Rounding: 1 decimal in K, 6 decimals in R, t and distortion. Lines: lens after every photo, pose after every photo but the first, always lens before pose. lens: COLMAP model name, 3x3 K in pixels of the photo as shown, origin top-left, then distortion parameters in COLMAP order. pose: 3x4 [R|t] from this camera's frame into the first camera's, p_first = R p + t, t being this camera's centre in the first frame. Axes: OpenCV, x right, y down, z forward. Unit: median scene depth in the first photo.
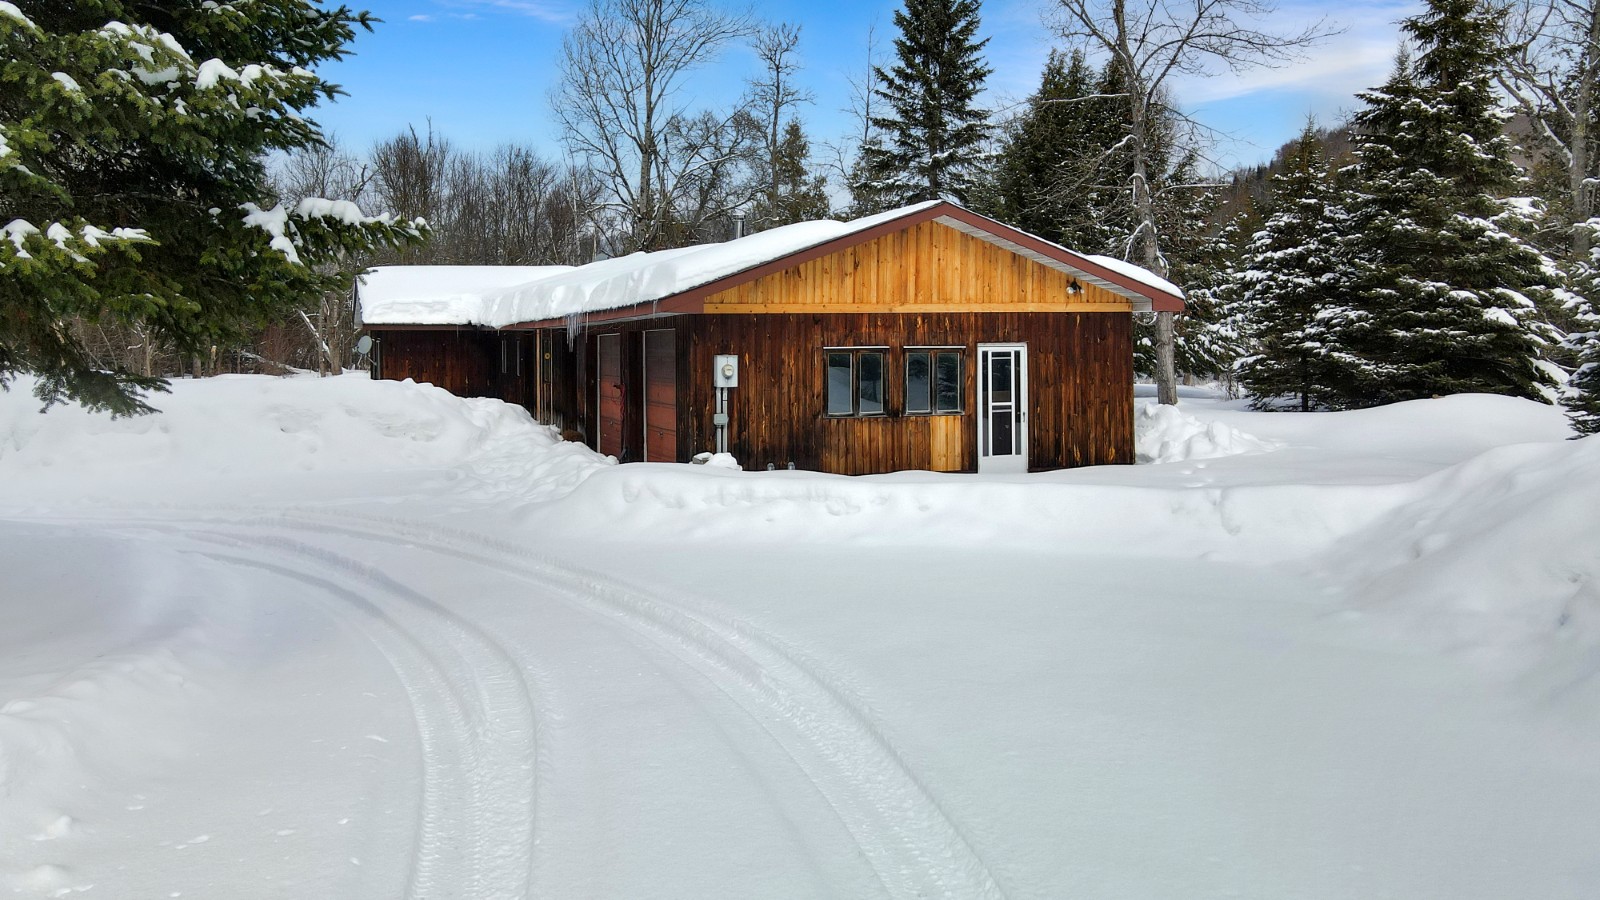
lens RADIAL K [[1163.3, 0, 802.6], [0, 1163.3, 441.2], [0, 0, 1]] dist [-0.005914, 0.020116]
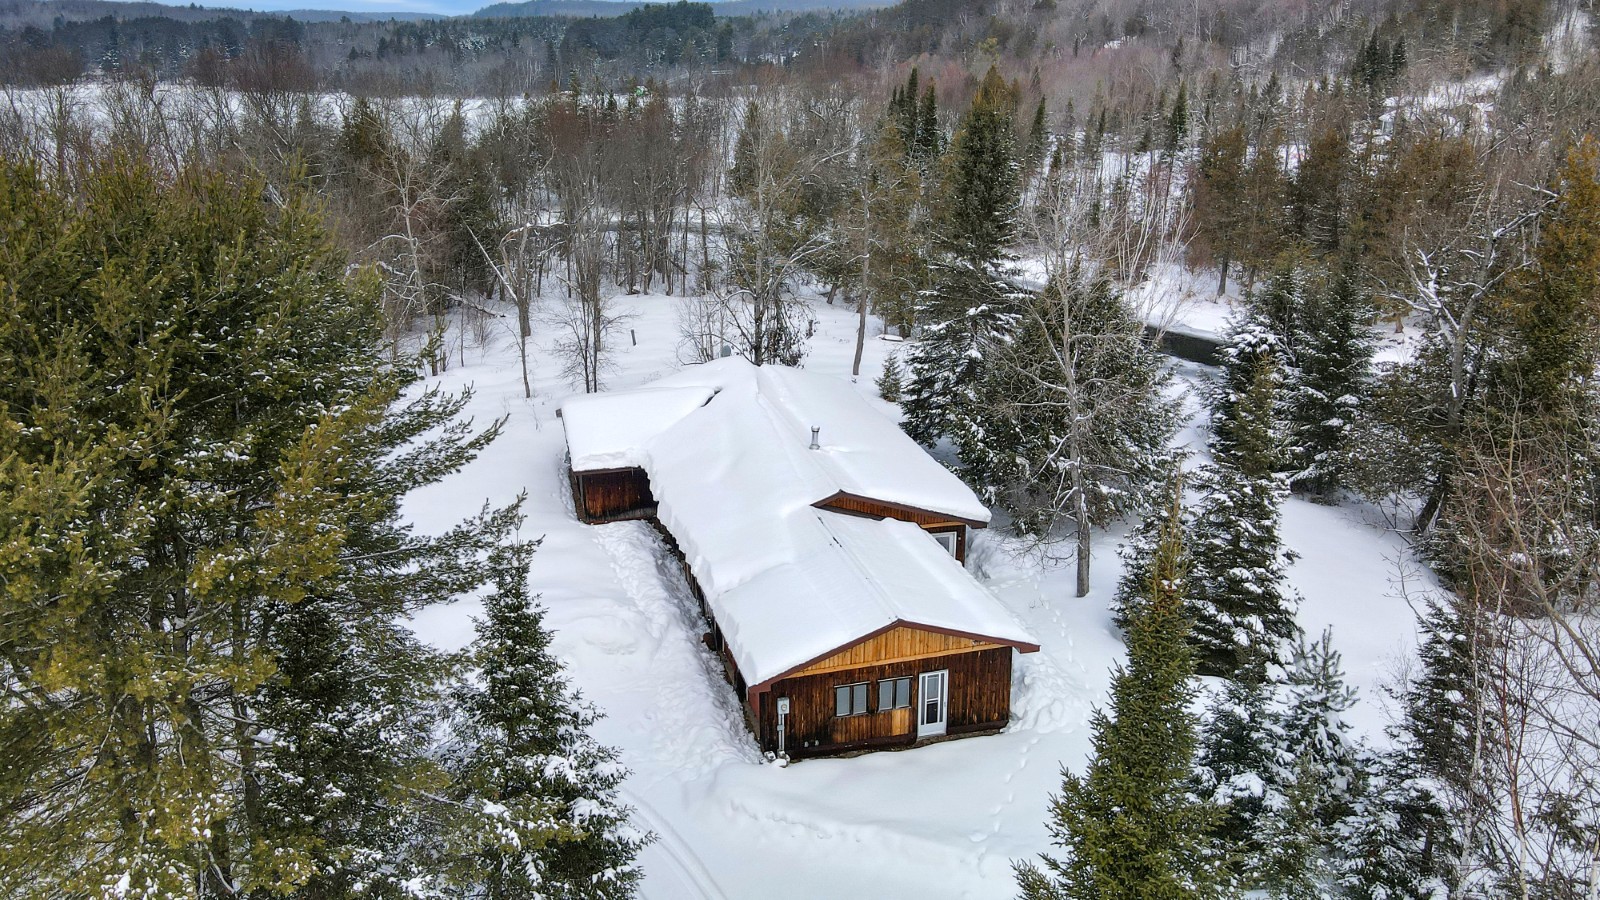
lens RADIAL K [[1163.3, 0, 795.0], [0, 1163.3, 458.1], [0, 0, 1]] dist [-0.005914, 0.020116]
pose [[0.992538, 0.044288, -0.113606, 0.147532], [-0.010909, 0.960221, 0.279028, -0.933706], [0.121444, -0.275707, 0.953539, -0.716748]]
